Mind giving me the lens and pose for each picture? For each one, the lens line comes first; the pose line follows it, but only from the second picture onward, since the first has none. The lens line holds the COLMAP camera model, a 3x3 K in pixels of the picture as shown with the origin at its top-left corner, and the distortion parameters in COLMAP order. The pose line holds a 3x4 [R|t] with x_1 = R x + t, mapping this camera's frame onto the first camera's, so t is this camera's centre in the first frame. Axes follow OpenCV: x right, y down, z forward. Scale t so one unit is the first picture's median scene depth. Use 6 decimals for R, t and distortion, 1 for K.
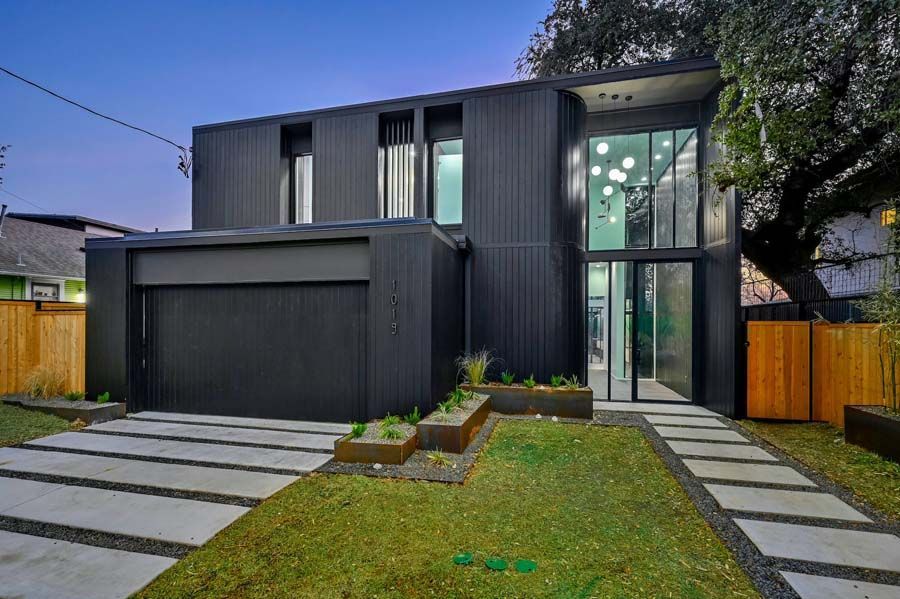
lens RADIAL K [[387.2, 0, 455.9], [0, 387.2, 313.0], [0, 0, 1]] dist [-0.000369, -0.000272]
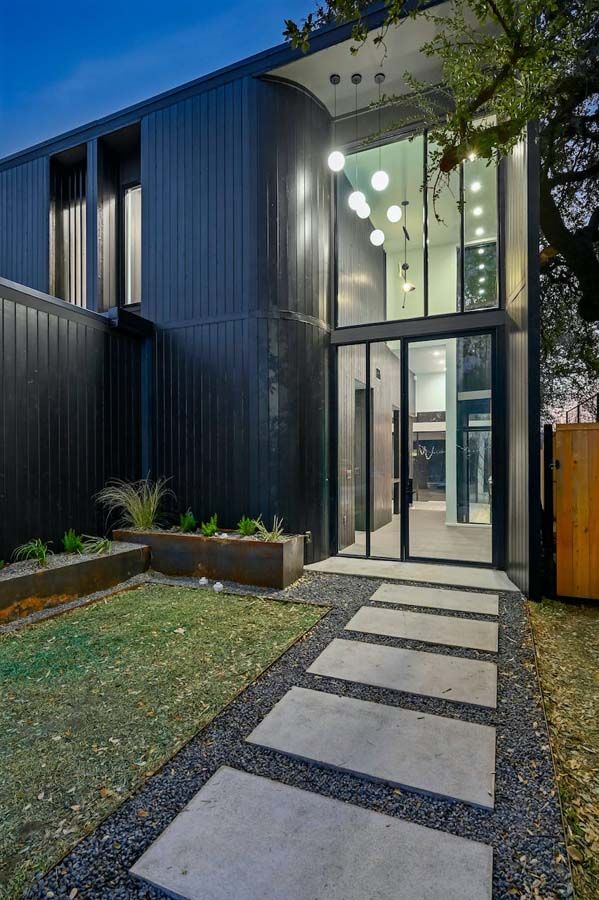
lens RADIAL K [[426.0, 0, 327.0], [0, 426.0, 451.3], [0, 0, 1]] dist [-0.003049, -0.000389]
pose [[0.987798, -0.013540, -0.155154, 0.476445], [0.014541, 0.999880, 0.005316, 0.048093], [0.155063, -0.007507, 0.987876, 0.311310]]
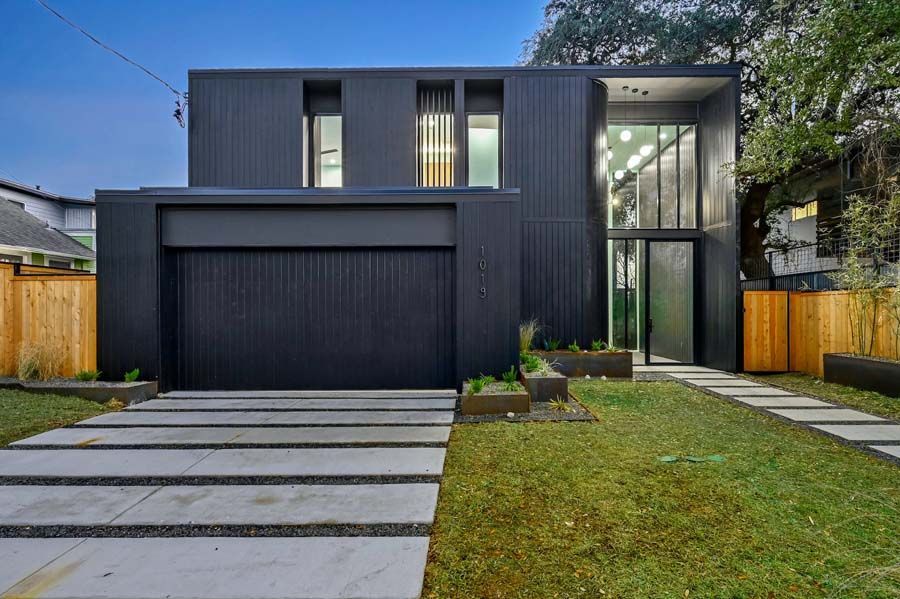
lens RADIAL K [[426.0, 0, 447.7], [0, 426.0, 303.4], [0, 0, 1]] dist [-0.003049, -0.000389]
pose [[0.974945, -0.000713, 0.222445, -0.396051], [0.000938, 0.999999, -0.000905, 0.054595], [-0.222444, 0.001091, 0.974945, -0.071426]]
